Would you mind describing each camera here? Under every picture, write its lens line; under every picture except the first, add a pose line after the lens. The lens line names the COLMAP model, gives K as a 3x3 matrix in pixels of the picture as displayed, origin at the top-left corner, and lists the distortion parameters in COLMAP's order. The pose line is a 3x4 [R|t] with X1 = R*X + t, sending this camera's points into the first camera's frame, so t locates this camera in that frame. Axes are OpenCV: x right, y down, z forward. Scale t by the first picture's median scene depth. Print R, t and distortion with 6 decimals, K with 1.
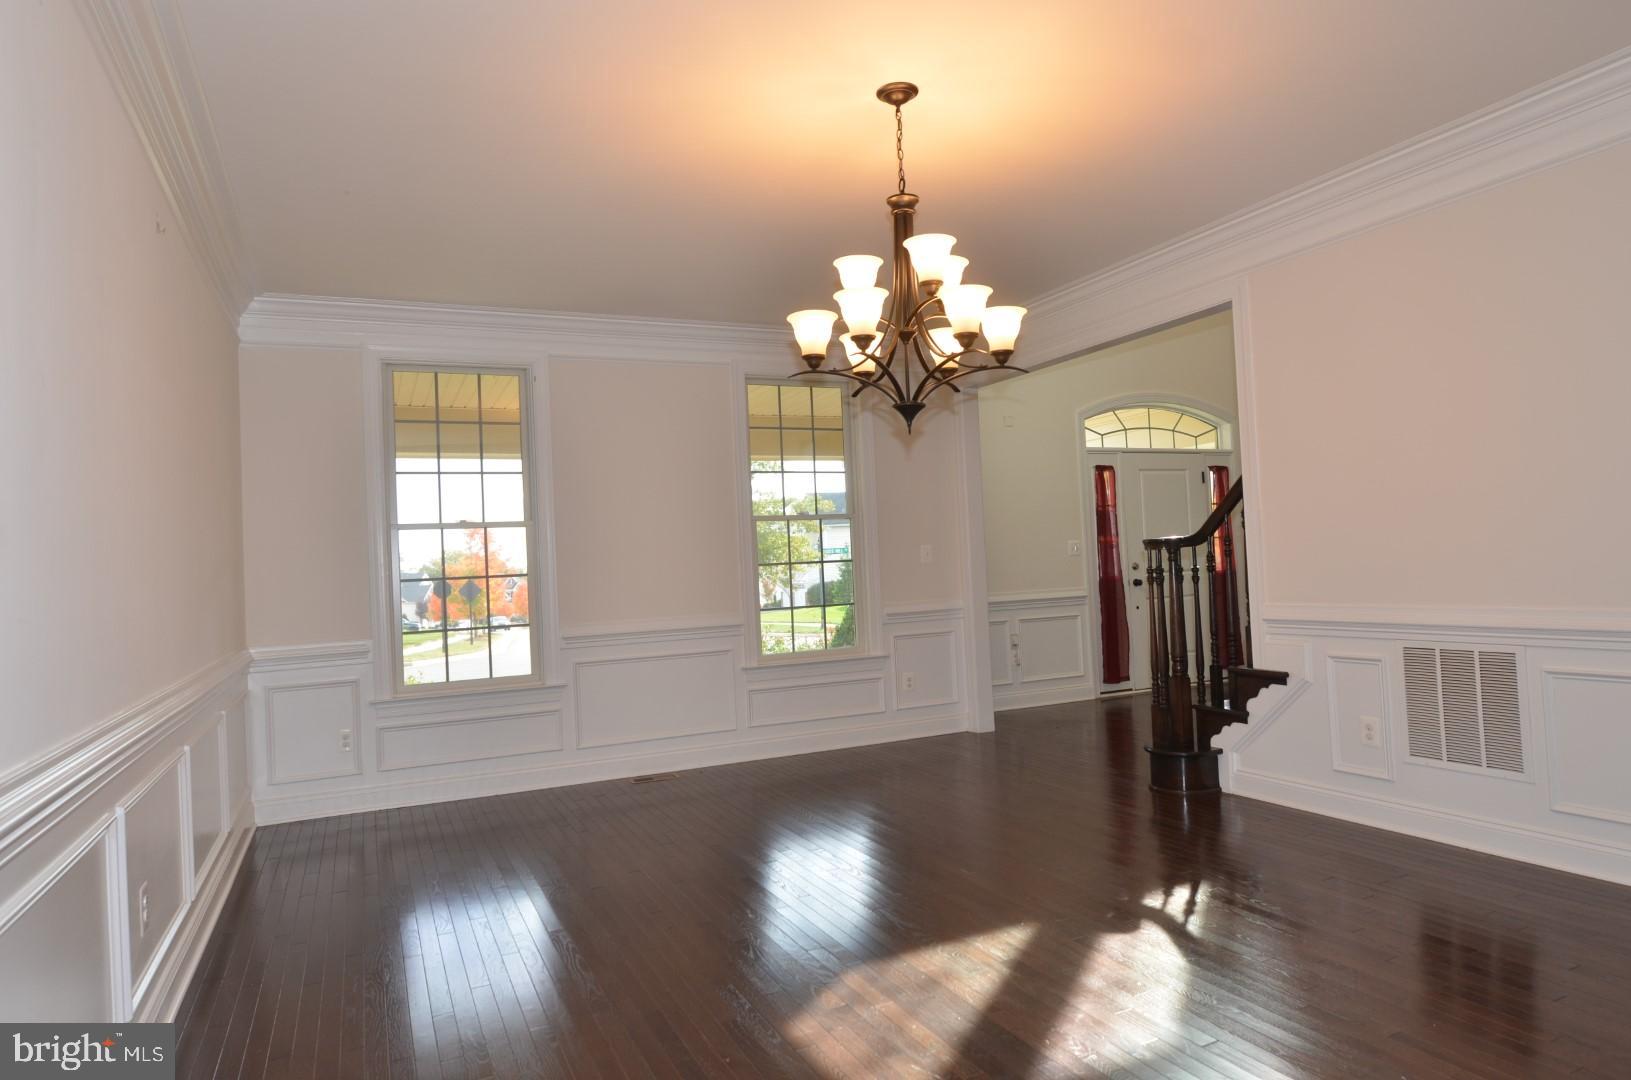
lens RADIAL K [[992.1, 0, 806.5], [0, 992.1, 534.2], [0, 0, 1]] dist [-0.007979, -0.002005]
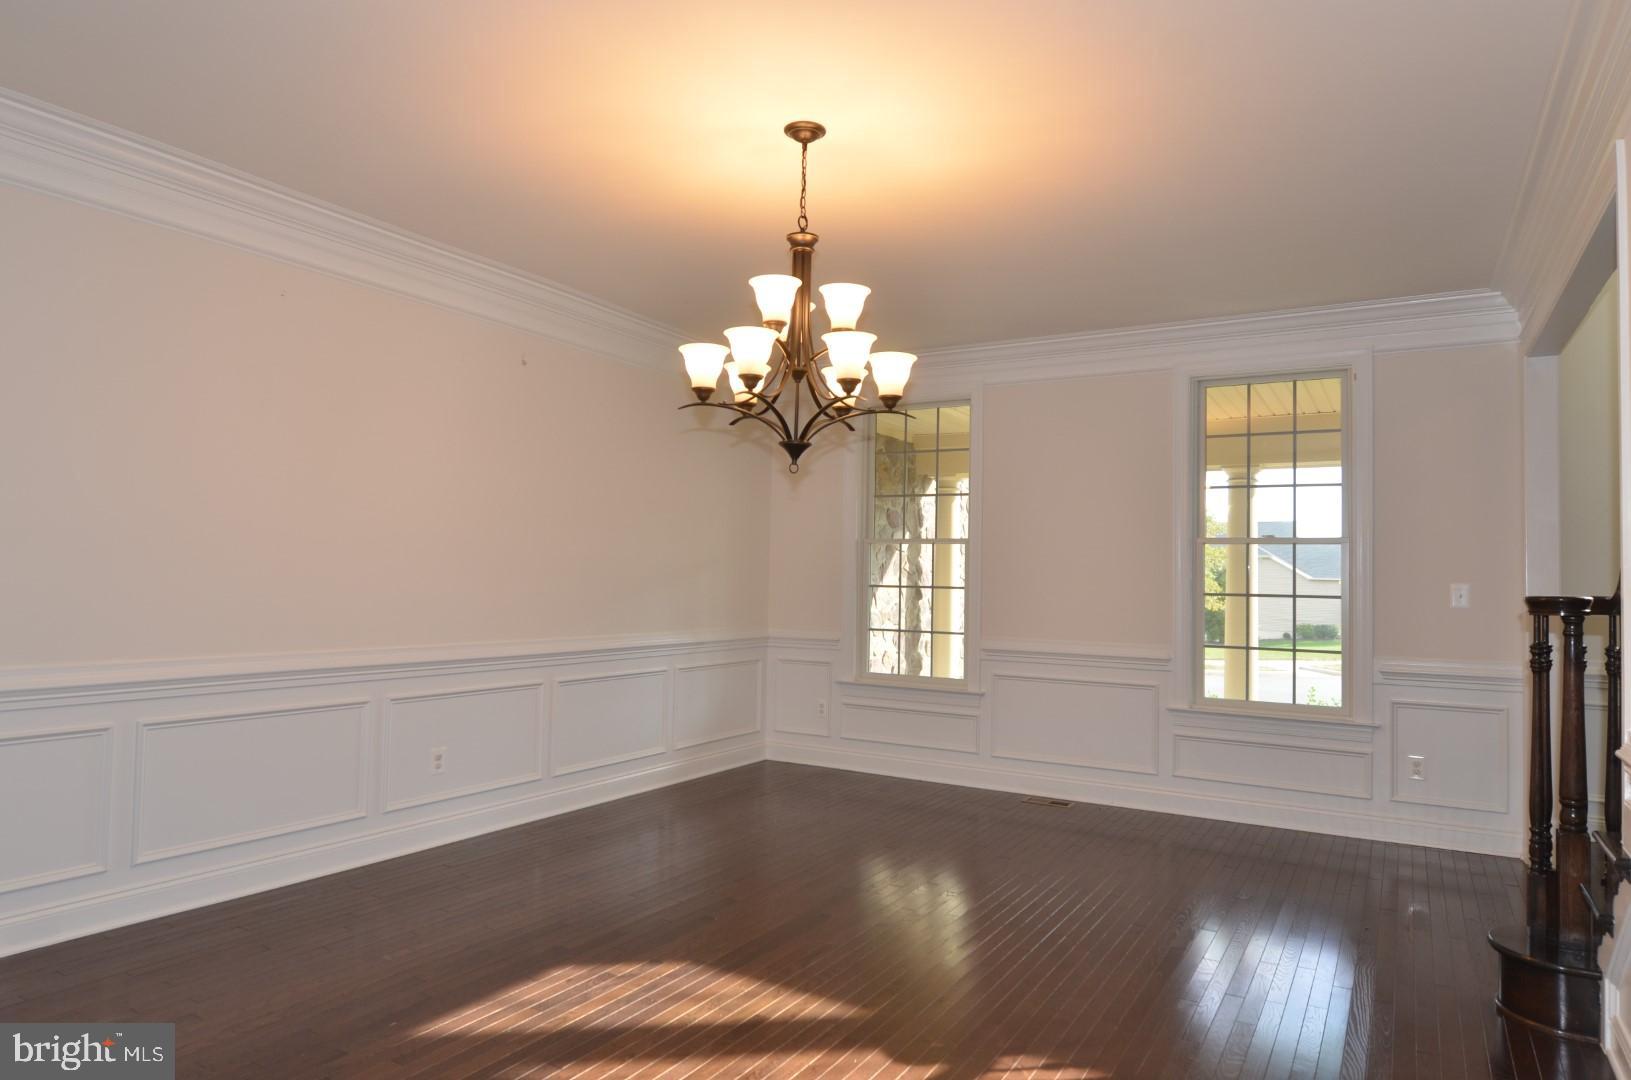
lens RADIAL K [[992.1, 0, 806.5], [0, 992.1, 534.2], [0, 0, 1]] dist [-0.007979, -0.002005]
pose [[0.552227, 0.013245, -0.833589, 0.240466], [-0.019892, 0.999798, 0.002708, -0.010258], [0.833457, 0.015087, 0.552379, 0.115683]]
